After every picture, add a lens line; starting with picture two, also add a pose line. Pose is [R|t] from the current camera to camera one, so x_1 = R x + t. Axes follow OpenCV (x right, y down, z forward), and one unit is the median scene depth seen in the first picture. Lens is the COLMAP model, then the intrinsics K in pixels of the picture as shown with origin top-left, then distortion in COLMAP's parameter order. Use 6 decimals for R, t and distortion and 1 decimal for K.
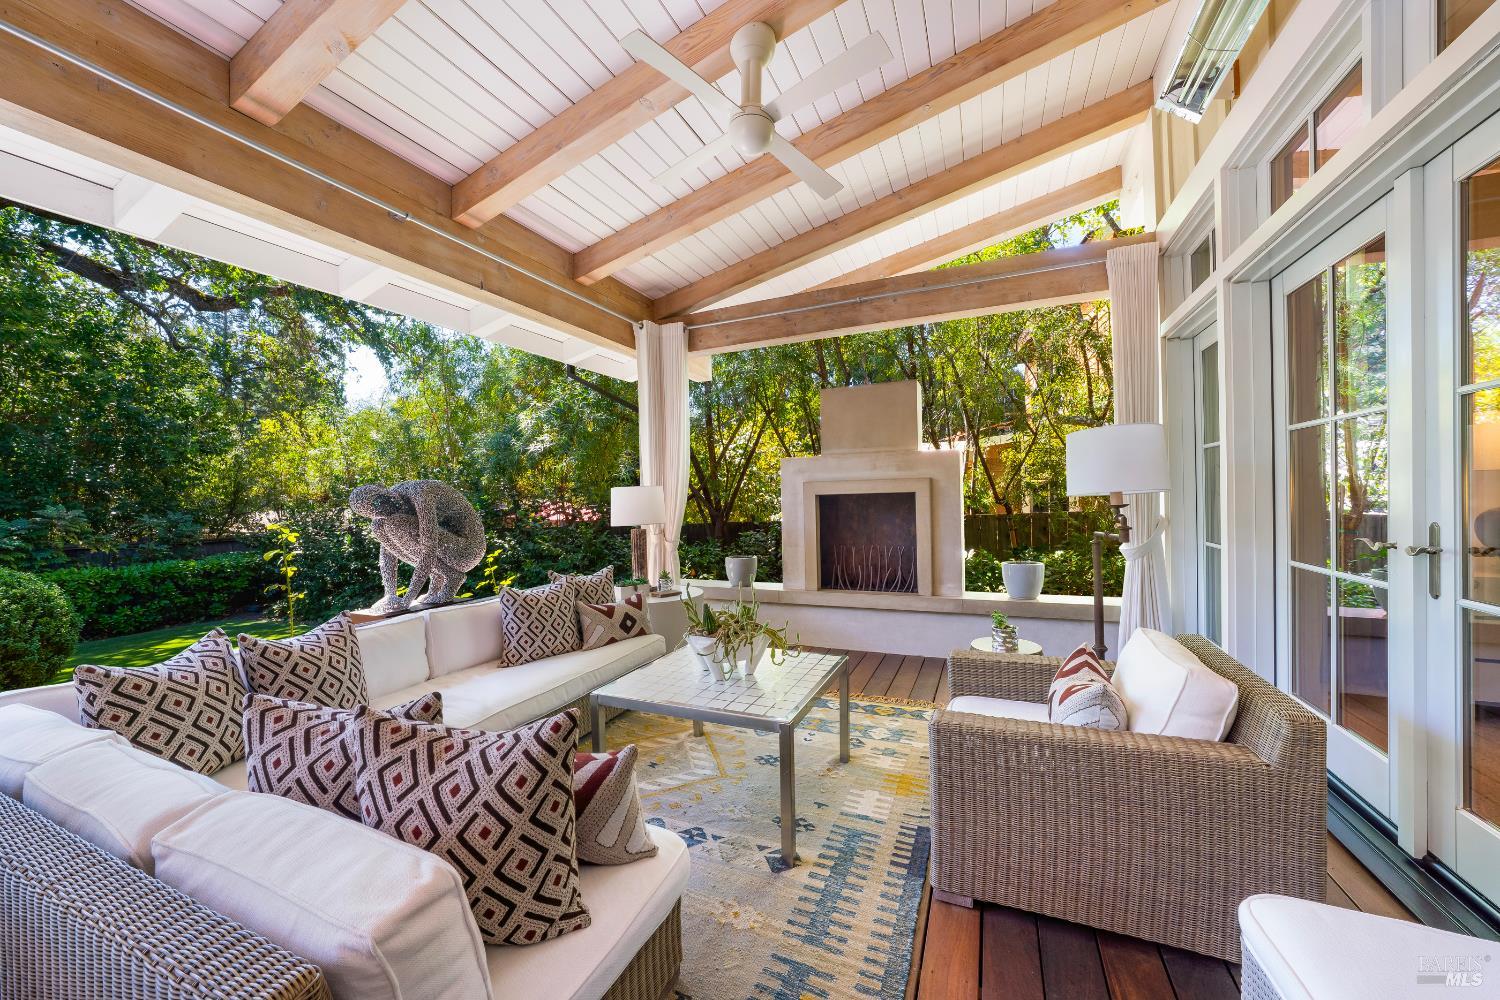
lens RADIAL K [[552.7, 0, 750.0], [0, 552.7, 500.0], [0, 0, 1]] dist [-0.002828, -0.000170]
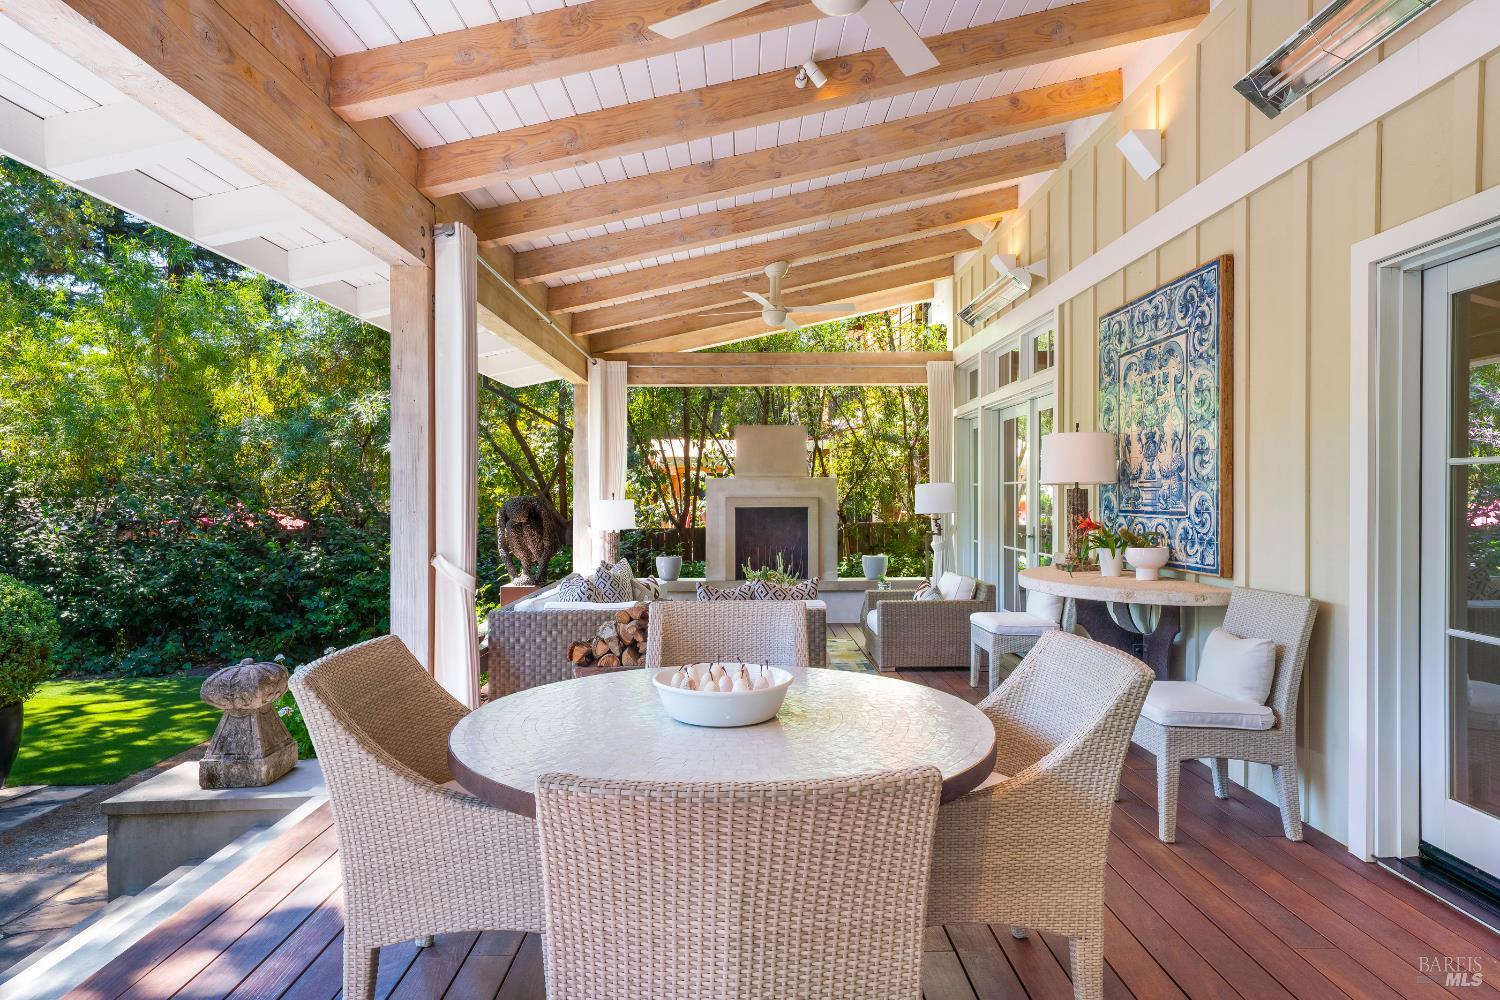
lens RADIAL K [[867.1, 0, 750.0], [0, 867.1, 500.0], [0, 0, 1]] dist [0.038920, 0.000030]
pose [[0.914862, 0.017064, 0.403405, -0.722707], [-0.017152, 0.999847, -0.003395, -0.022047], [-0.403401, -0.003813, 0.915015, -0.954235]]
